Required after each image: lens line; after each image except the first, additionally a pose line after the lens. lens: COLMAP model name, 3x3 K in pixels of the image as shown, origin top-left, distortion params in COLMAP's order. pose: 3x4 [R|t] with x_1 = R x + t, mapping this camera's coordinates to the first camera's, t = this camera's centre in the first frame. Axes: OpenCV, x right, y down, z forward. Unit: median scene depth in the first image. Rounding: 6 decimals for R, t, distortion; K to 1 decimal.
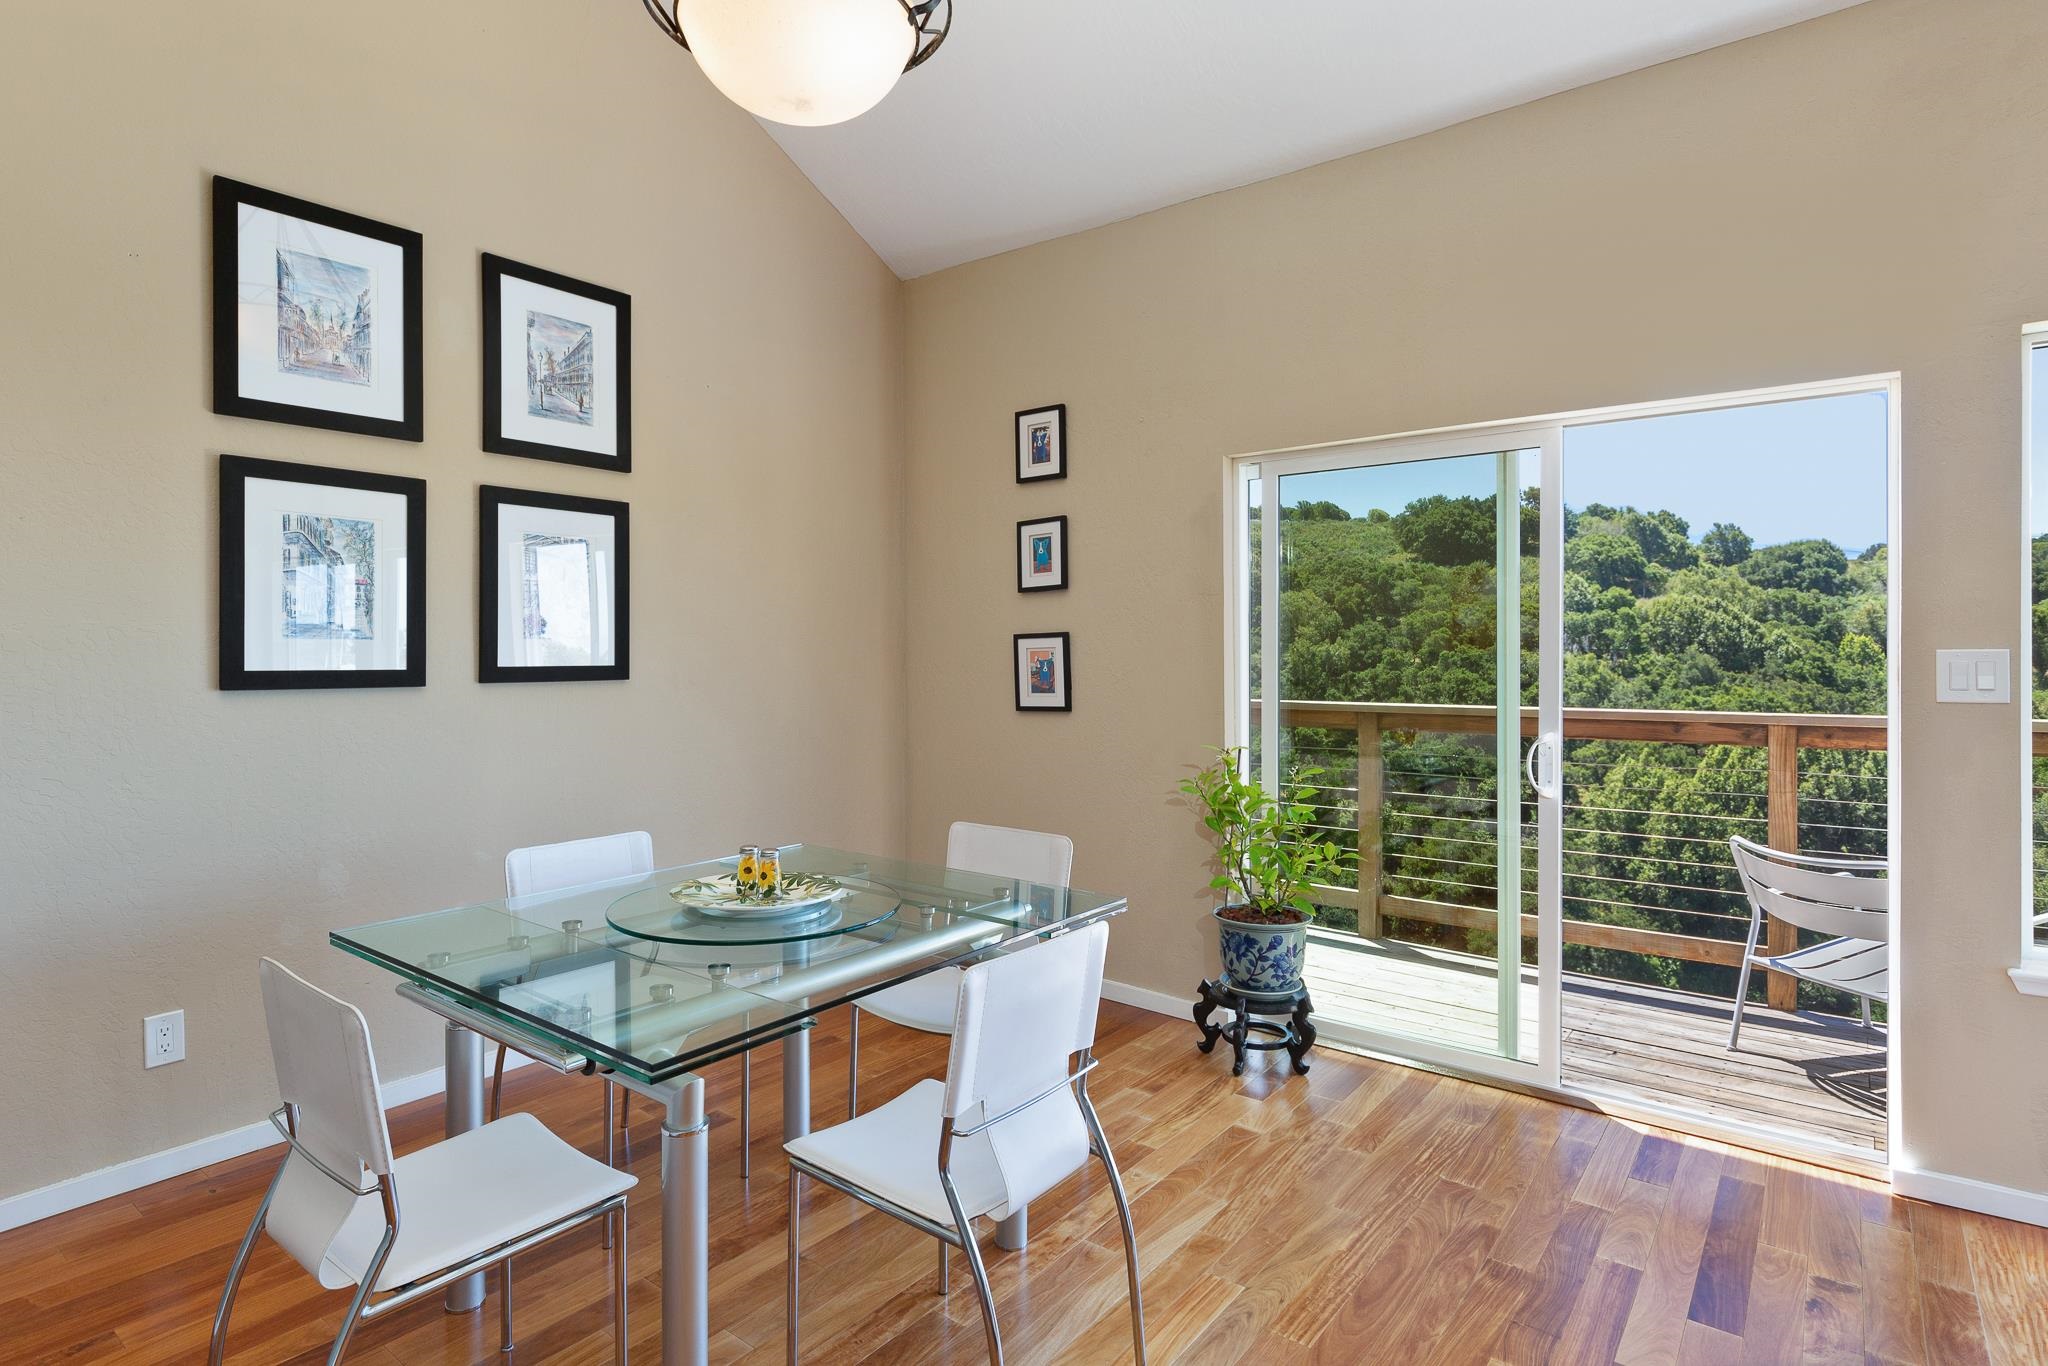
lens RADIAL K [[1087.8, 0, 976.2], [0, 1087.8, 655.3], [0, 0, 1]] dist [-0.003957, -0.000221]
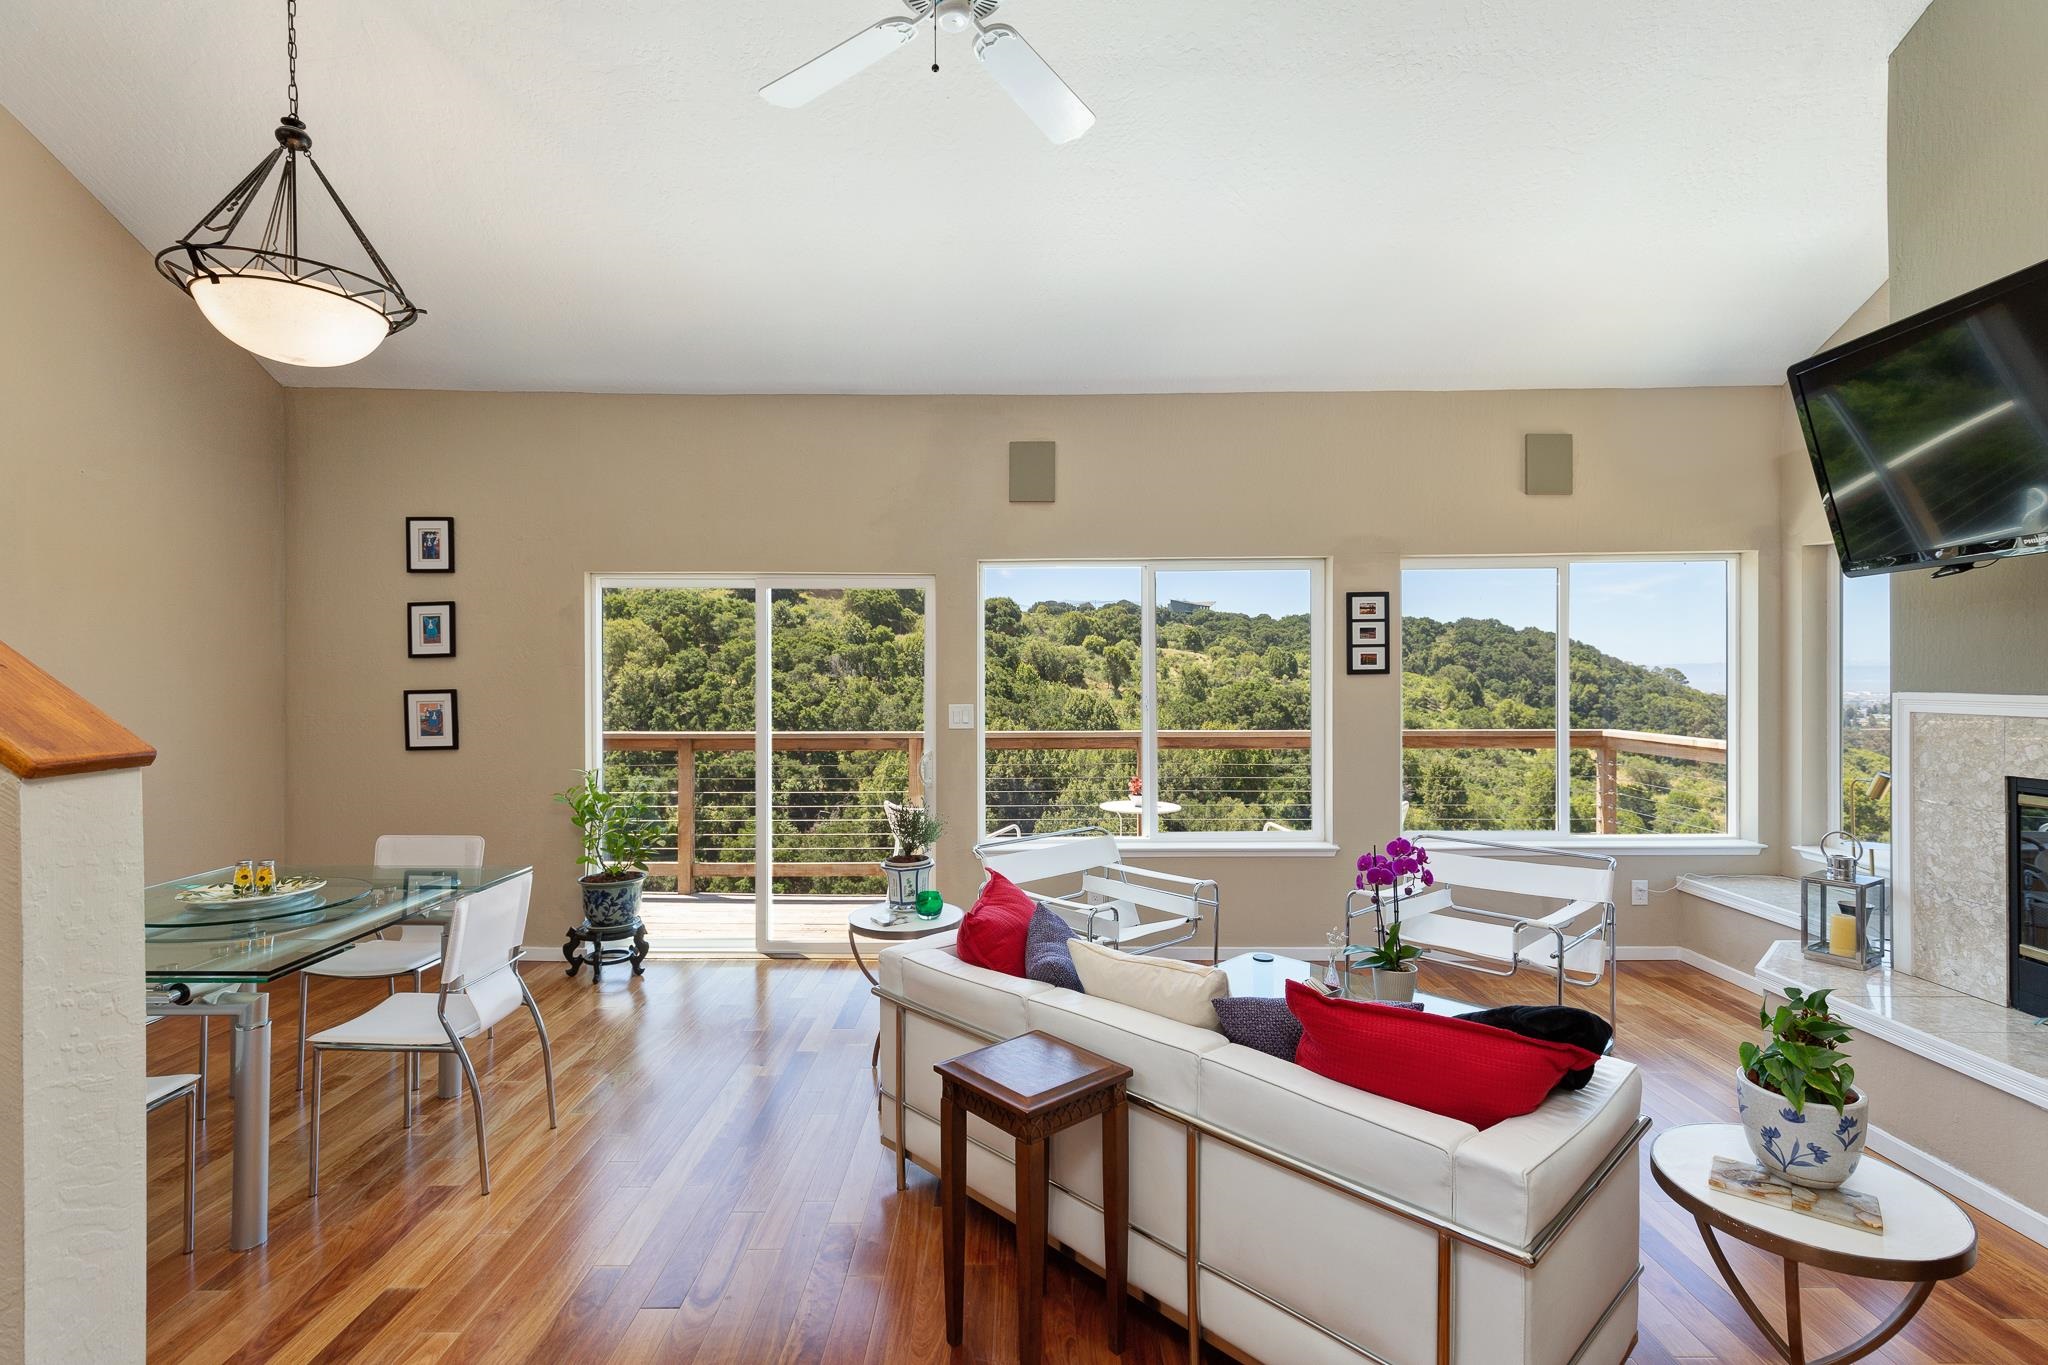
lens RADIAL K [[956.0, 0, 1025.9], [0, 956.0, 676.7], [0, 0, 1]] dist [0.009582, 0.001994]
pose [[0.776407, 0.000549, 0.630231, -0.138065], [0.000065, 1.000000, -0.000952, -0.043378], [-0.630231, 0.000780, 0.776407, -0.421423]]
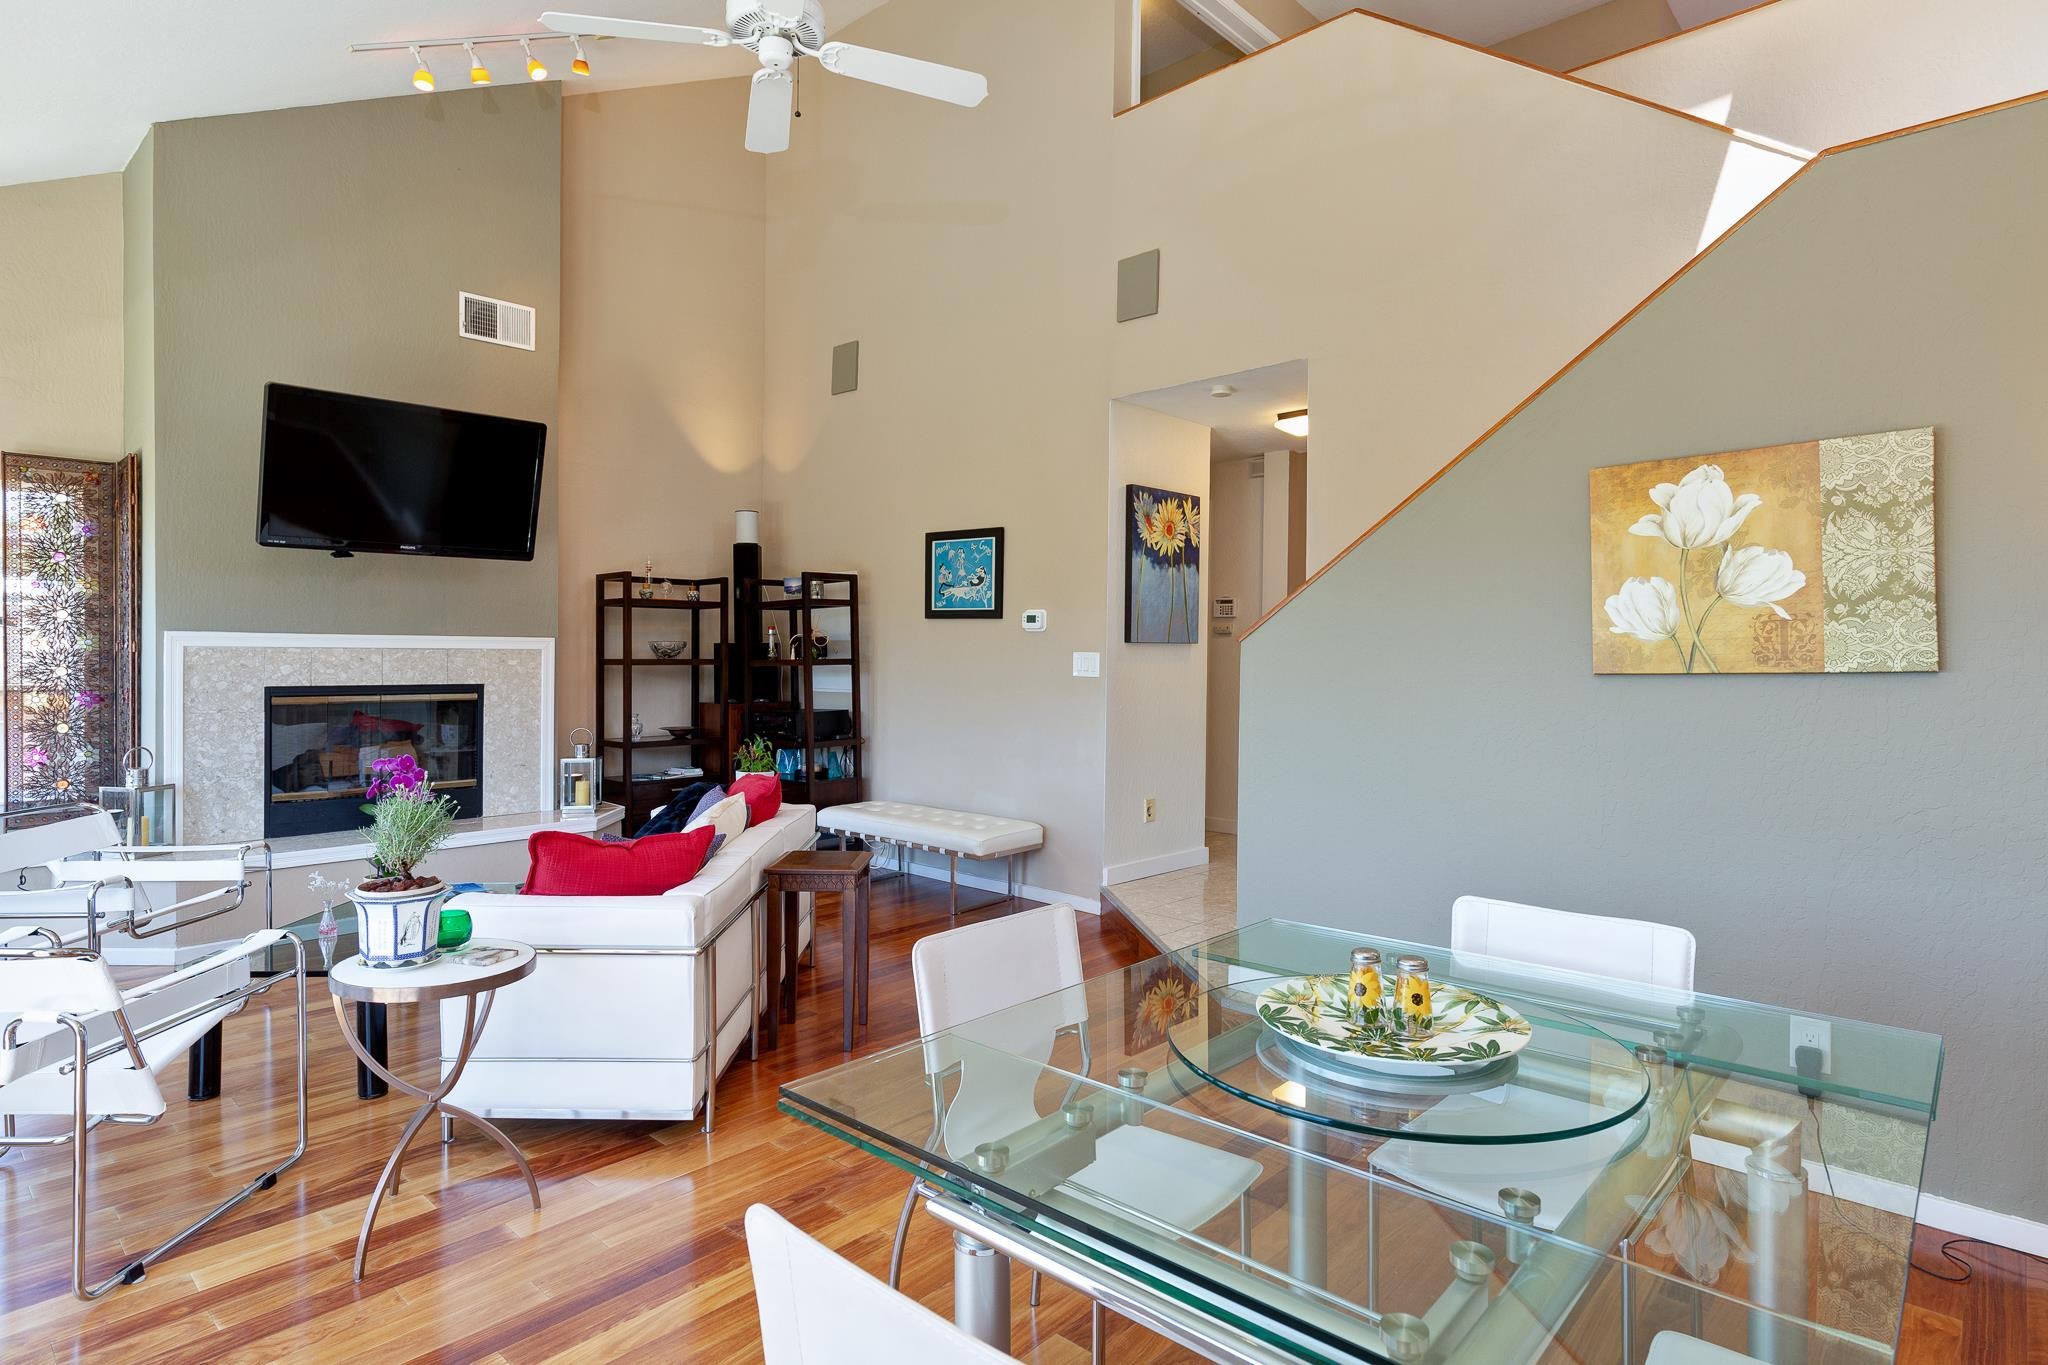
lens RADIAL K [[1085.5, 0, 1042.5], [0, 1085.5, 668.9], [0, 0, 1]] dist [-0.003057, -0.000525]
pose [[-0.998640, -0.004047, 0.051970, -0.044548], [-0.003388, 0.999913, 0.012772, -0.001913], [-0.052017, 0.012578, -0.998567, 1.121046]]
